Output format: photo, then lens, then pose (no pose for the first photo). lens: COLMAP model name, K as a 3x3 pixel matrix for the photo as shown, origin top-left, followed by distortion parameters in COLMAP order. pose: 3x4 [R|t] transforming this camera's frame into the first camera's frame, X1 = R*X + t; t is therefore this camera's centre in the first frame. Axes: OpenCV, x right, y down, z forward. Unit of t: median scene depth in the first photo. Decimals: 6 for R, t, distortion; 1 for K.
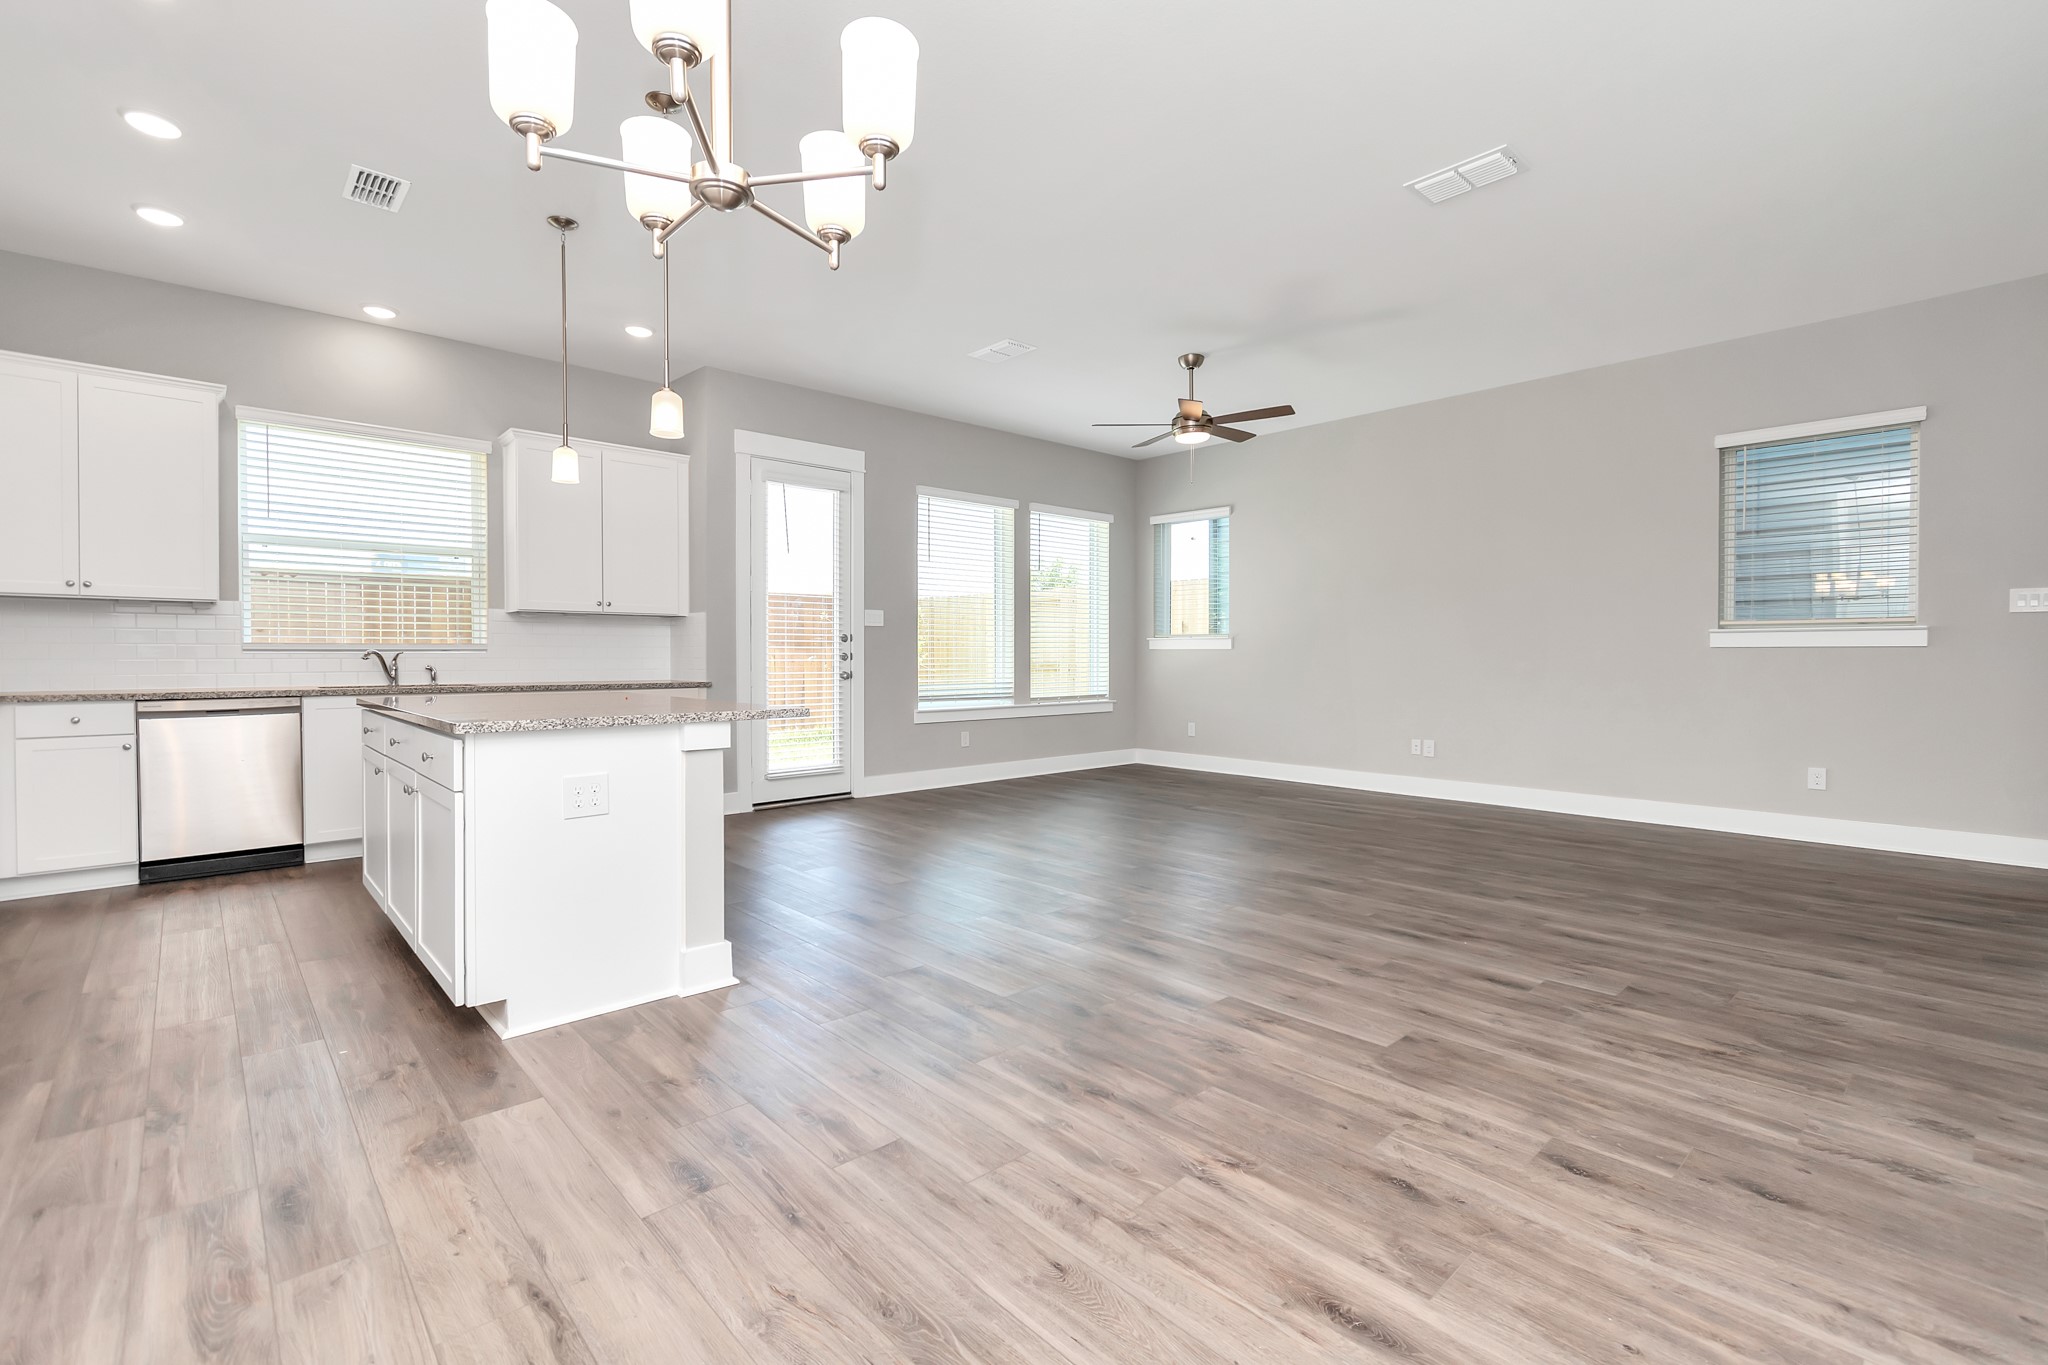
lens RADIAL K [[922.4, 0, 1030.3], [0, 922.4, 666.3], [0, 0, 1]] dist [0.005580, -0.001751]
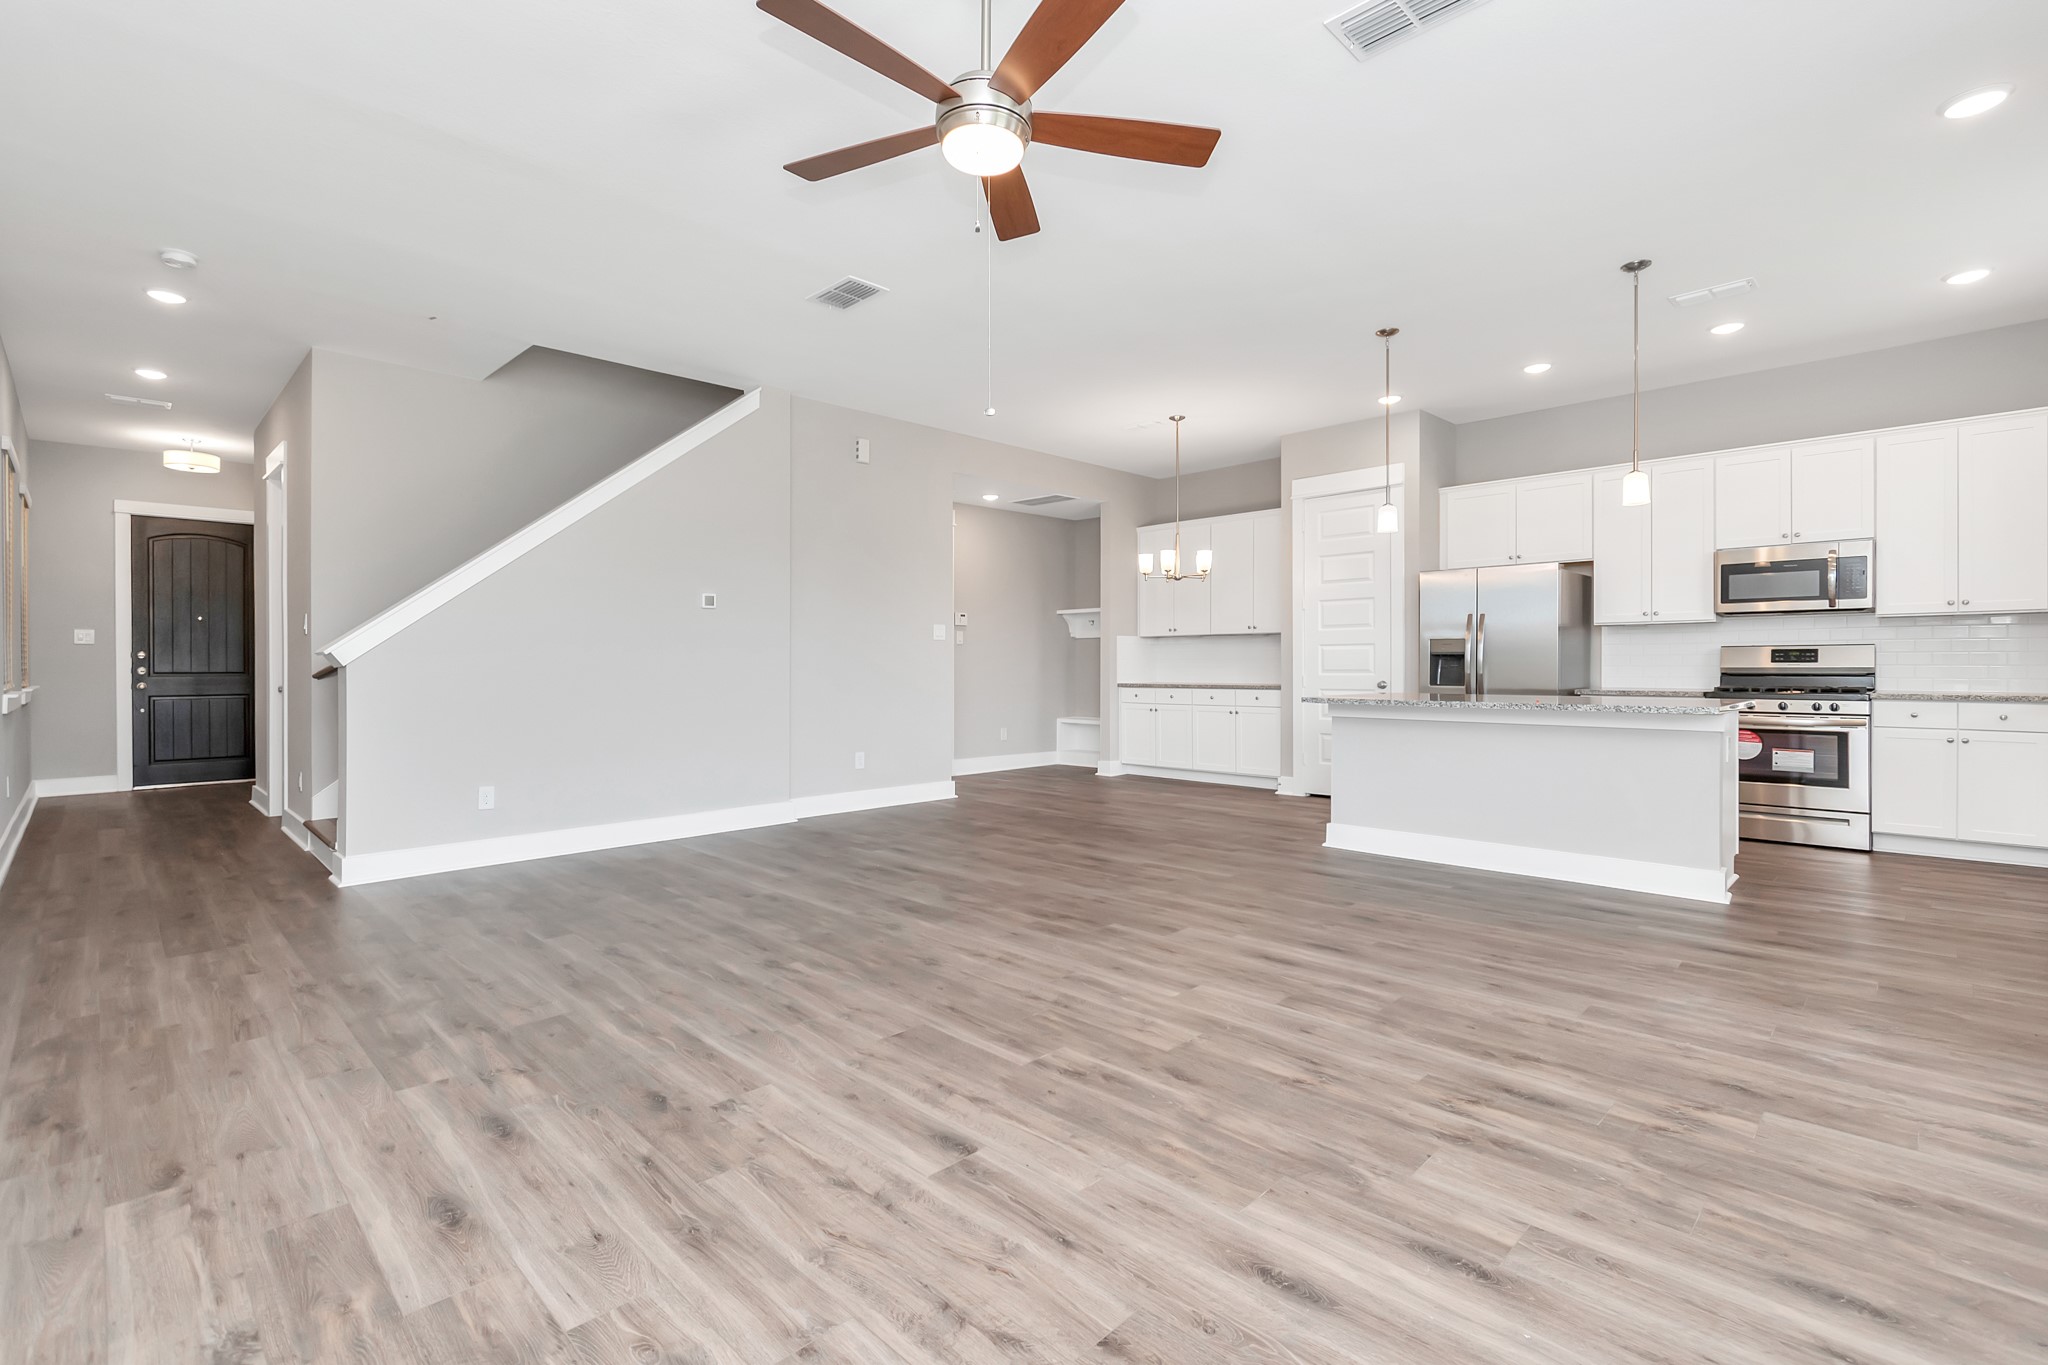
lens RADIAL K [[922.4, 0, 1000.6], [0, 922.4, 674.0], [0, 0, 1]] dist [0.005580, -0.001751]
pose [[-0.999915, 0.005904, -0.011585, 0.178536], [0.005620, 0.999686, 0.024420, -0.022971], [0.011725, 0.024352, -0.999635, 1.471155]]
